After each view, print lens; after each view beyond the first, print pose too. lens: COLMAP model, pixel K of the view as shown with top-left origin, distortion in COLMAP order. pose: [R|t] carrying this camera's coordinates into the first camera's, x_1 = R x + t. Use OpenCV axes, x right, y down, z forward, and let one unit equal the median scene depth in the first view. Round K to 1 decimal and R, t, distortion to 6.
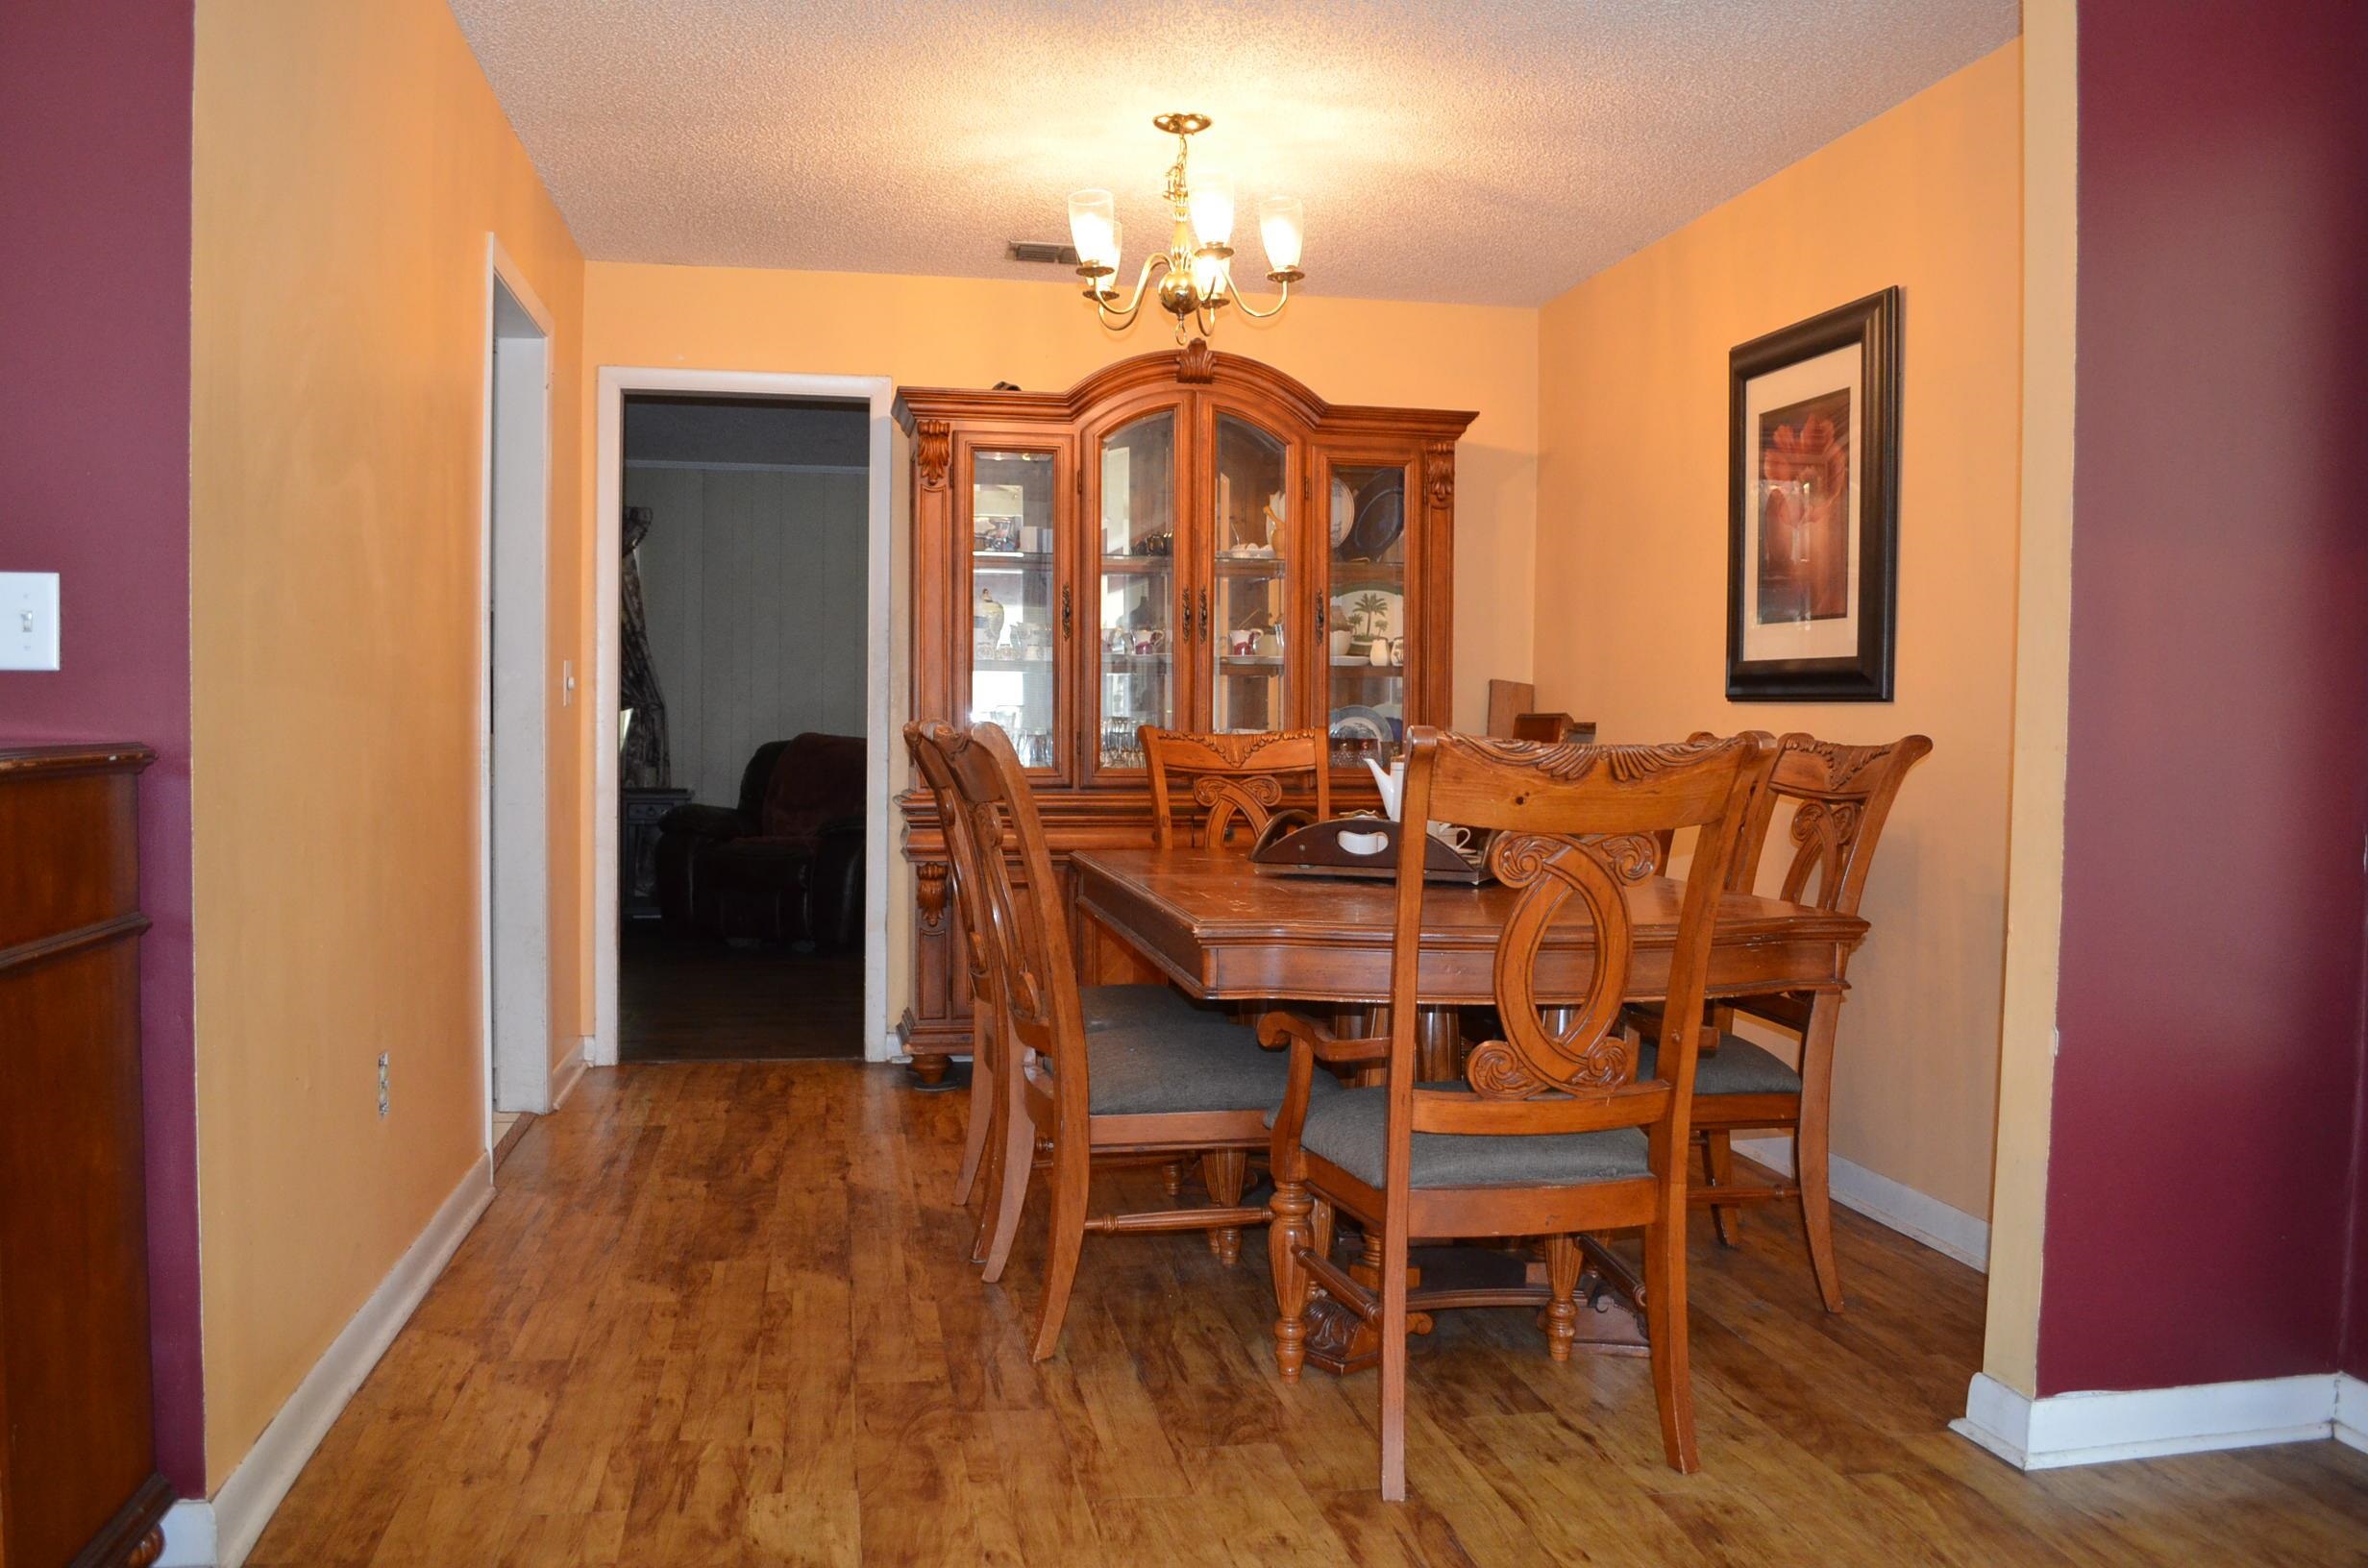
lens RADIAL K [[1839.9, 0, 1184.0], [0, 1839.9, 784.0], [0, 0, 1]] dist [-0.083343, 0.004993]
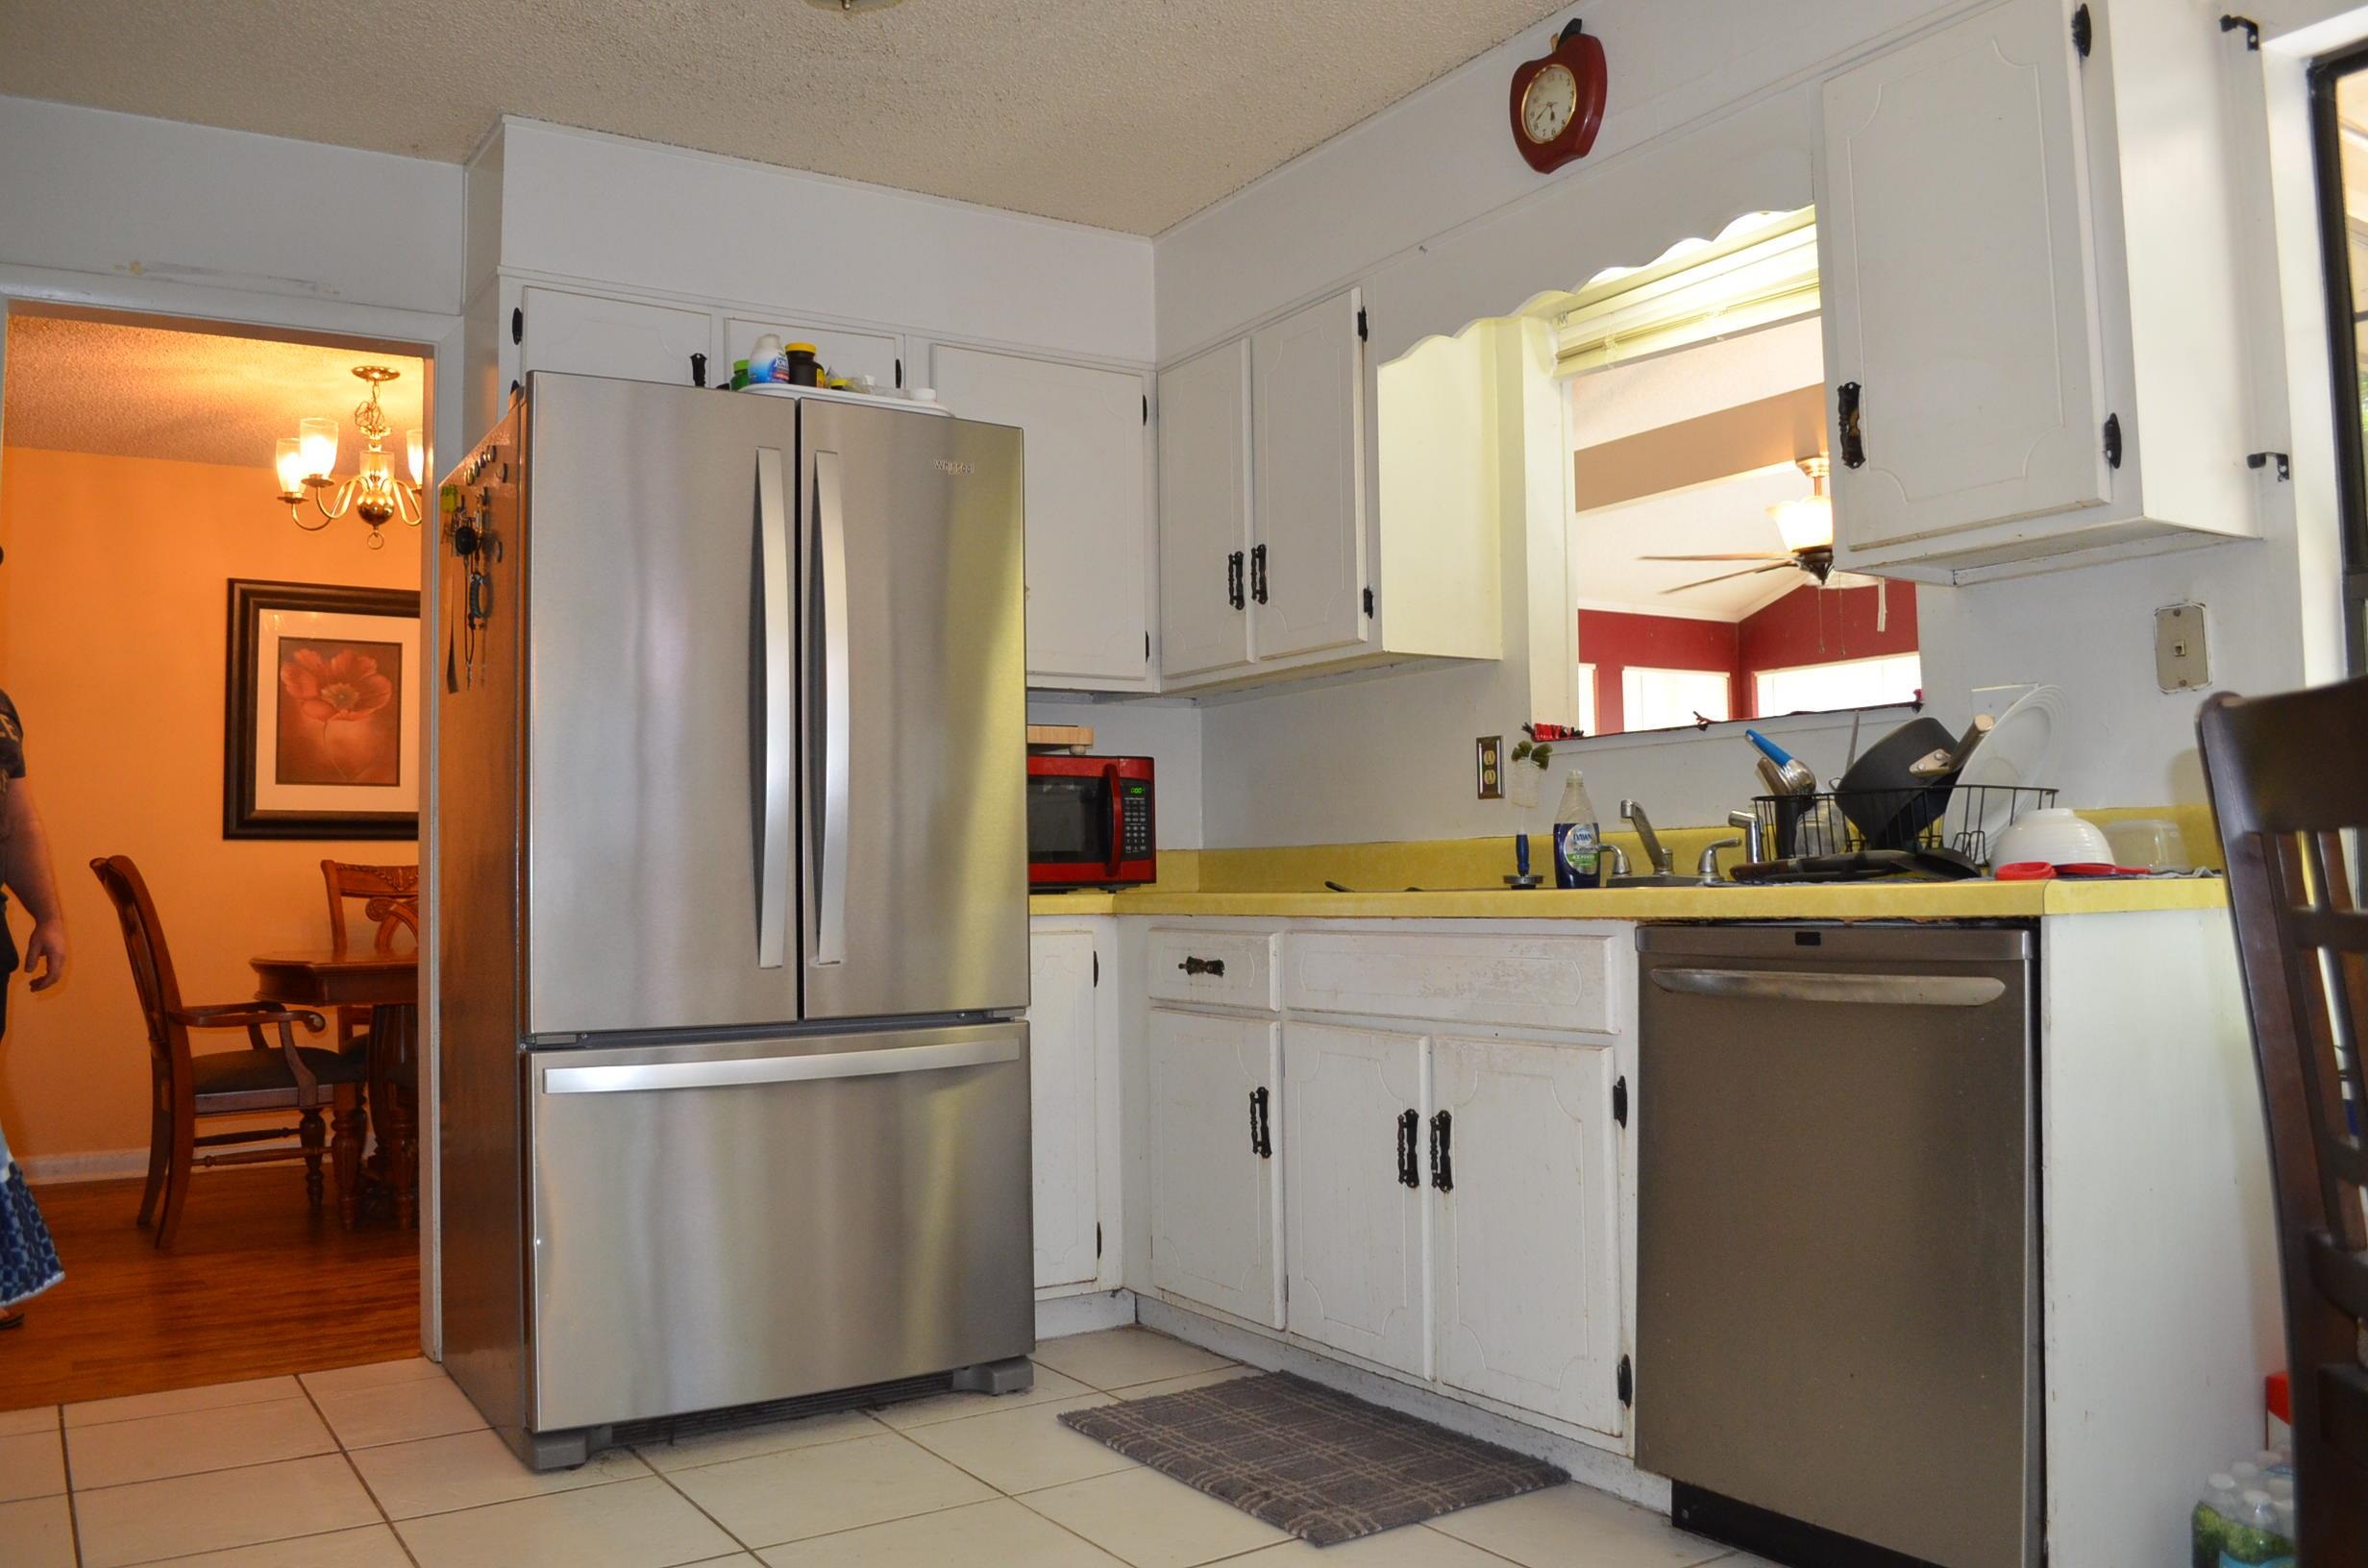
lens RADIAL K [[1839.9, 0, 1184.0], [0, 1839.9, 784.0], [0, 0, 1]] dist [-0.083343, 0.004993]
pose [[-0.385511, 0.033419, 0.922098, -1.222527], [0.046526, 0.998777, -0.016746, -0.034433], [-0.921530, 0.036446, -0.386594, 0.897338]]
